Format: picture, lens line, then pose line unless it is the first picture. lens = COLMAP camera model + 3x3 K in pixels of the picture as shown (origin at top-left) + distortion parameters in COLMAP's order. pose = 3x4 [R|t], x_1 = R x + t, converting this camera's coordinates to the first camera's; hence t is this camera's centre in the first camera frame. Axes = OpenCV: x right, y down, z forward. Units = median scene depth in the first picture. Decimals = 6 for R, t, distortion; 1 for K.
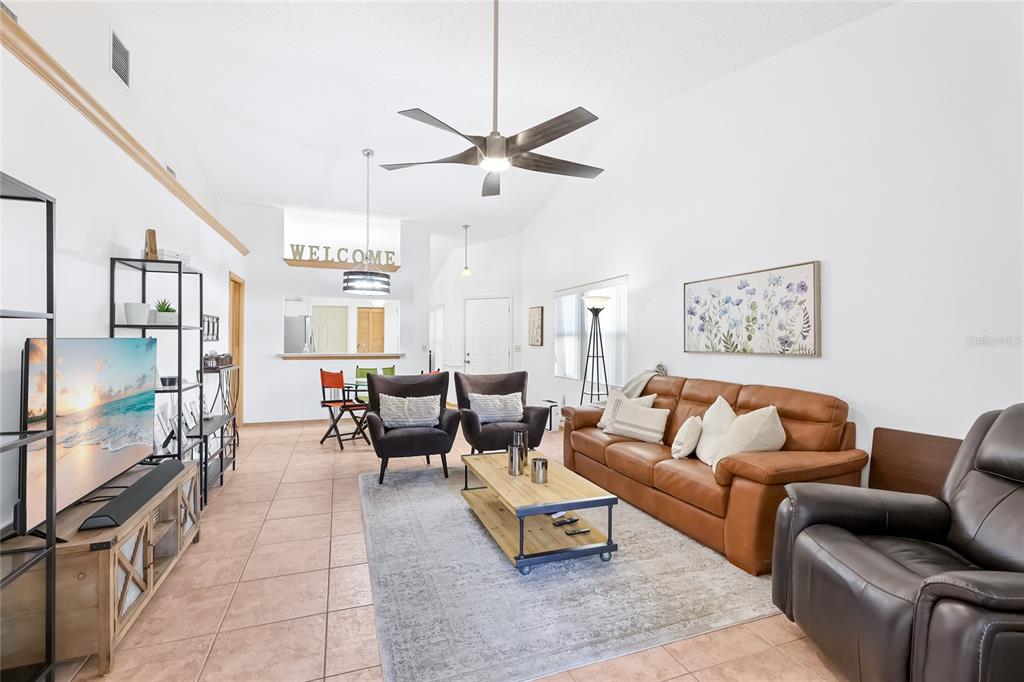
lens RADIAL K [[463.9, 0, 508.4], [0, 463.9, 337.3], [0, 0, 1]] dist [0.000124, -0.000148]
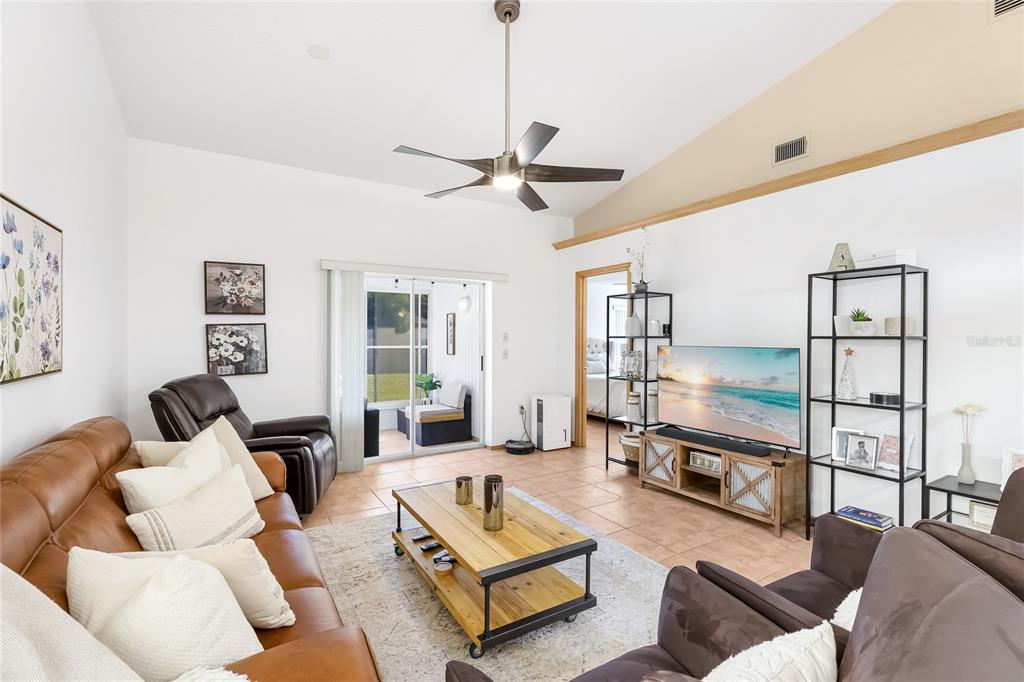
lens RADIAL K [[459.0, 0, 512.0], [0, 459.0, 341.0], [0, 0, 1]] dist [0.000407, -0.000288]
pose [[-0.980507, -0.007451, -0.196345, 0.173312], [-0.007257, 0.999972, -0.001704, -0.009354], [0.196352, -0.000246, -0.980533, 2.240991]]
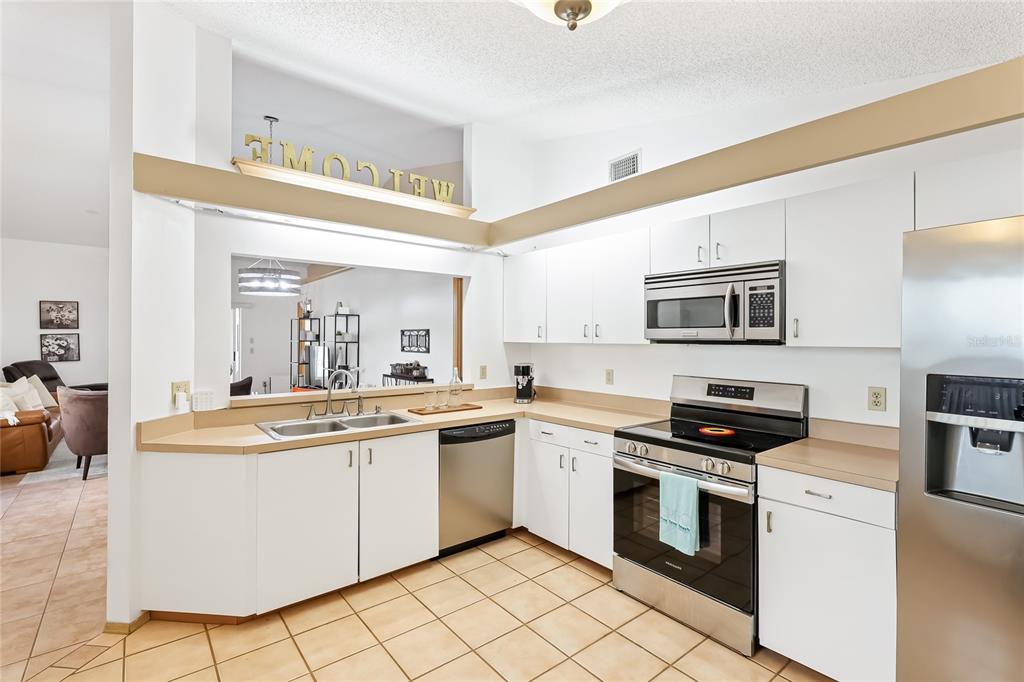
lens RADIAL K [[459.0, 0, 512.0], [0, 459.0, 341.0], [0, 0, 1]] dist [0.000407, -0.000288]
pose [[-0.943950, -0.008550, -0.329977, -1.013651], [-0.007843, 0.999963, -0.003475, -0.032119], [0.329994, -0.000692, -0.943983, 4.312848]]
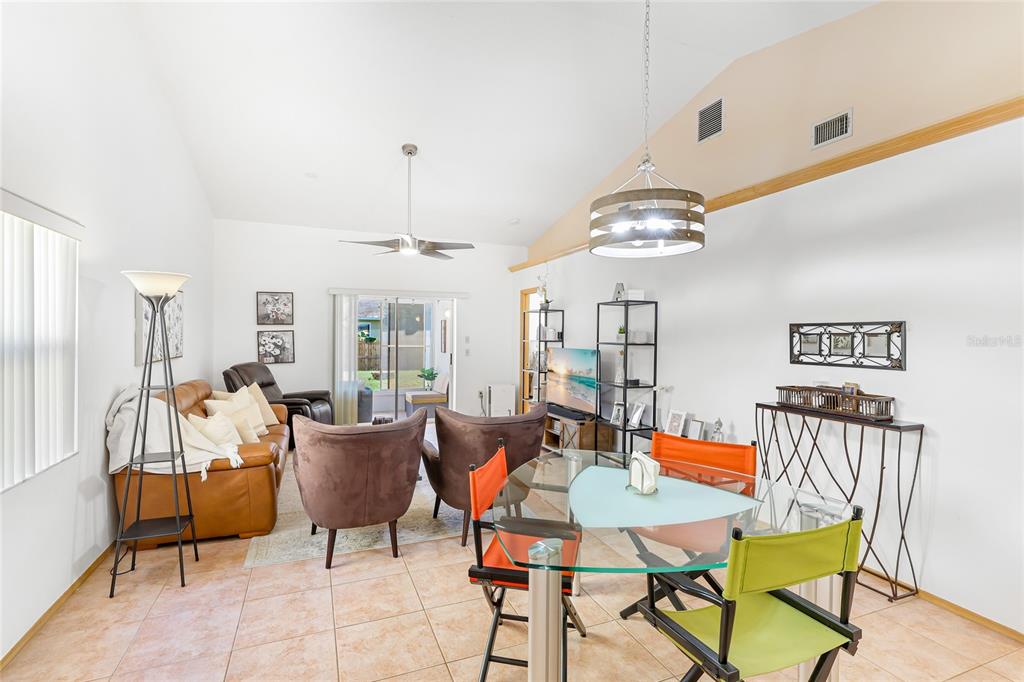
lens RADIAL K [[485.6, 0, 512.8], [0, 485.6, 345.4], [0, 0, 1]] dist [0.000549, 0.000107]
pose [[-0.999149, -0.014761, -0.038518, -0.413170], [-0.015211, 0.999819, 0.011406, -0.035693], [0.038342, 0.011982, -0.999193, 3.223496]]
